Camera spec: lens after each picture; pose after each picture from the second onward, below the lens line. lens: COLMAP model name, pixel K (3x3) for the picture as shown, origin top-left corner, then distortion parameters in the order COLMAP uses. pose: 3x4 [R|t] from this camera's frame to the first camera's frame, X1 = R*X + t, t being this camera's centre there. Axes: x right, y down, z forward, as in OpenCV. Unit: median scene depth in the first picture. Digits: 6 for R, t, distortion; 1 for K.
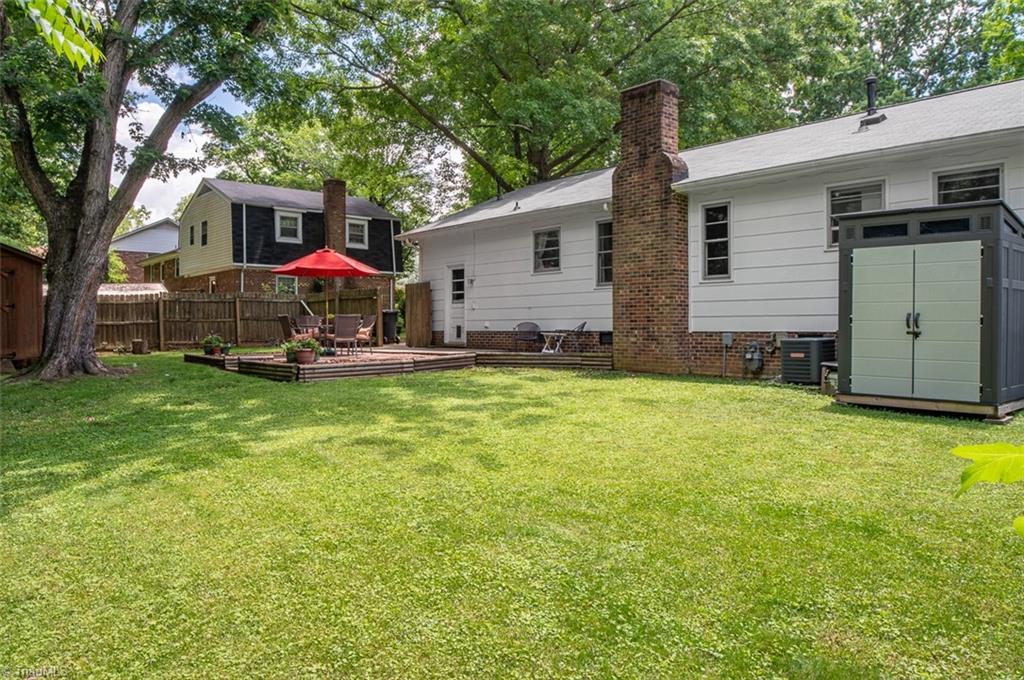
lens RADIAL K [[727.6, 0, 513.4], [0, 727.6, 340.7], [0, 0, 1]] dist [0.000381, -0.014801]
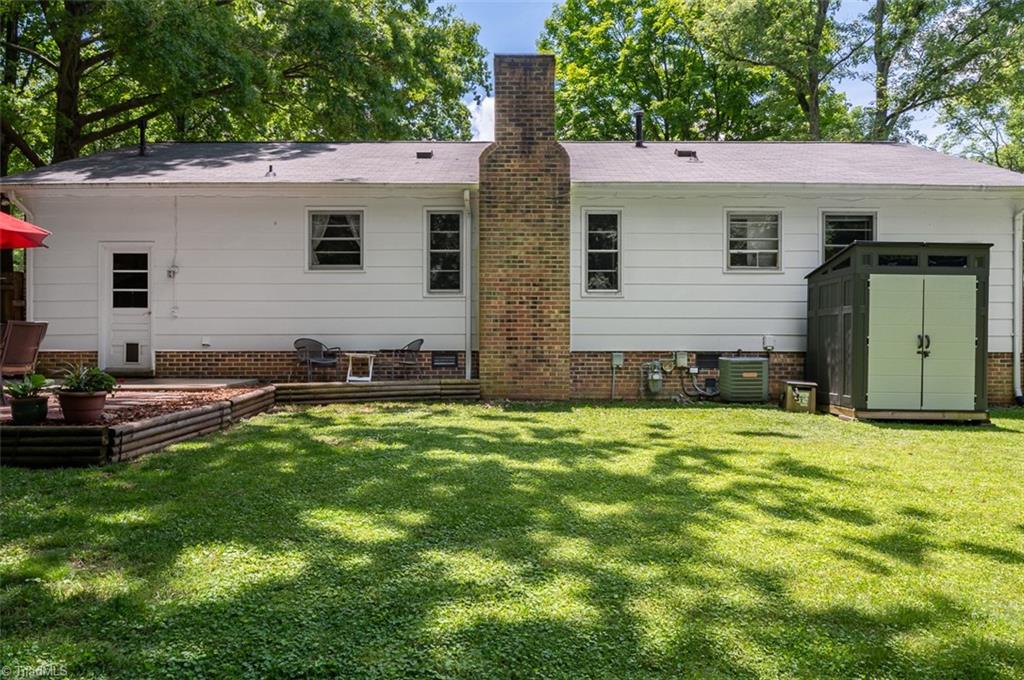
lens RADIAL K [[727.6, 0, 485.3], [0, 727.6, 355.3], [0, 0, 1]] dist [0.000381, -0.014801]
pose [[0.661423, -0.011031, 0.749932, -0.489120], [0.011790, 0.999921, 0.004310, -0.012799], [-0.749921, 0.005991, 0.661500, 0.496554]]
